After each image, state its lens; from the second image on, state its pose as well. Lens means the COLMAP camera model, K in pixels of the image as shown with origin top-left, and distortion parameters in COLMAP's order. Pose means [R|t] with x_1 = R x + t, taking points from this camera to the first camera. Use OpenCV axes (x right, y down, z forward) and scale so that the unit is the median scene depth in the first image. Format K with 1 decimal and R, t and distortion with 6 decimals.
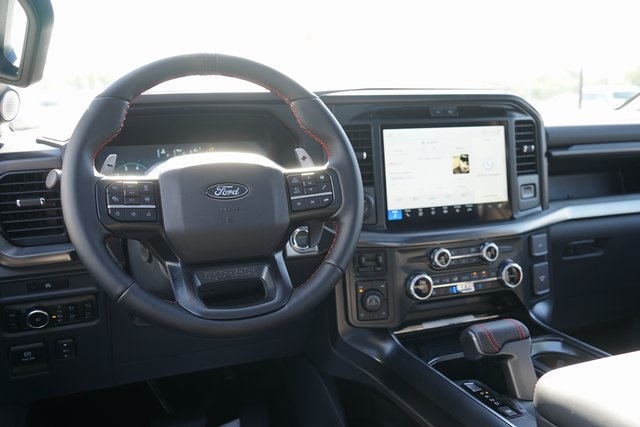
lens RADIAL K [[652.3, 0, 320.4], [0, 652.3, 211.5], [0, 0, 1]] dist [0.012473, 0.000000]
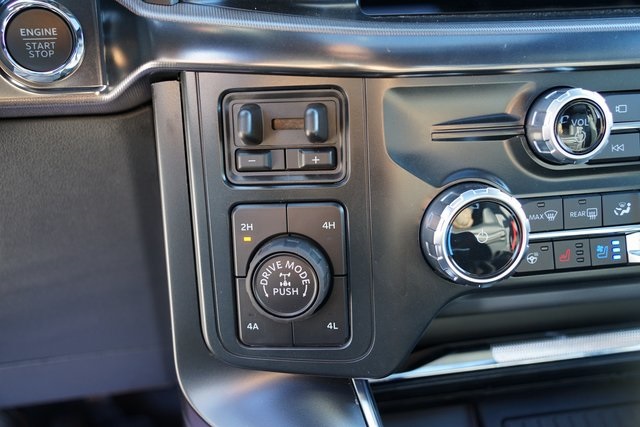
lens RADIAL K [[683.4, 0, 317.0], [0, 683.4, 218.3], [0, 0, 1]] dist [0.049792, 0.000000]
pose [[0.984491, 0.047524, -0.168878, 0.137824], [-0.024906, 0.990721, 0.133609, 0.075280], [0.173660, -0.127330, 0.976539, 0.732988]]
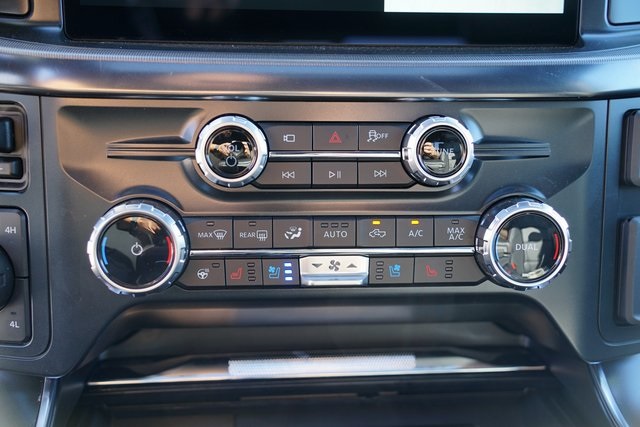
lens RADIAL K [[683.4, 0, 320.6], [0, 683.4, 211.0], [0, 0, 1]] dist [0.049792, 0.000000]
pose [[0.957527, 0.102738, -0.269419, 0.306302], [-0.077290, 0.991627, 0.103448, 0.065131], [0.277792, -0.078231, 0.957451, 0.753446]]
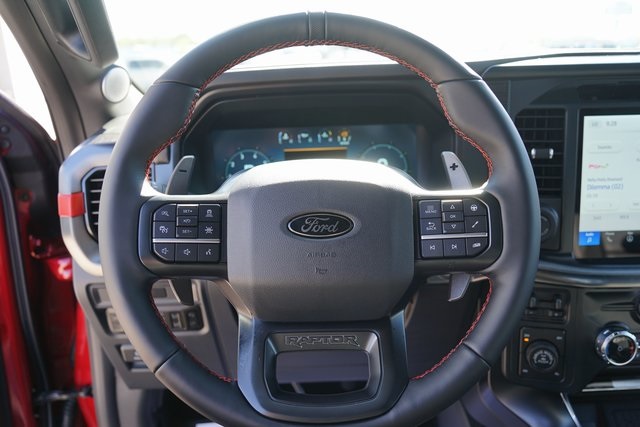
lens RADIAL K [[535.1, 0, 309.3], [0, 535.1, 204.3], [0, 0, 1]] dist [-0.034168, 0.041083]
pose [[0.936200, 0.088248, -0.340210, 0.023785], [-0.047586, 0.990878, 0.126078, -0.093131], [0.348233, -0.101845, 0.931859, 0.373269]]
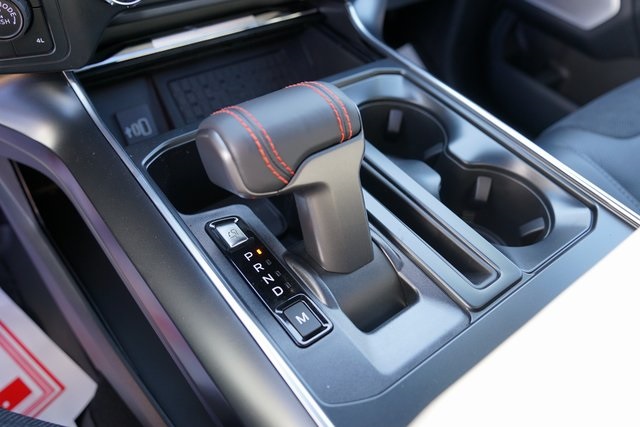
lens RADIAL K [[535.1, 0, 317.4], [0, 535.1, 212.0], [0, 0, 1]] dist [-0.034168, 0.041083]
pose [[0.960283, -0.111605, 0.255737, 0.172598], [-0.063380, 0.805323, 0.589438, 0.028510], [-0.271735, -0.582236, 0.766264, 0.616769]]
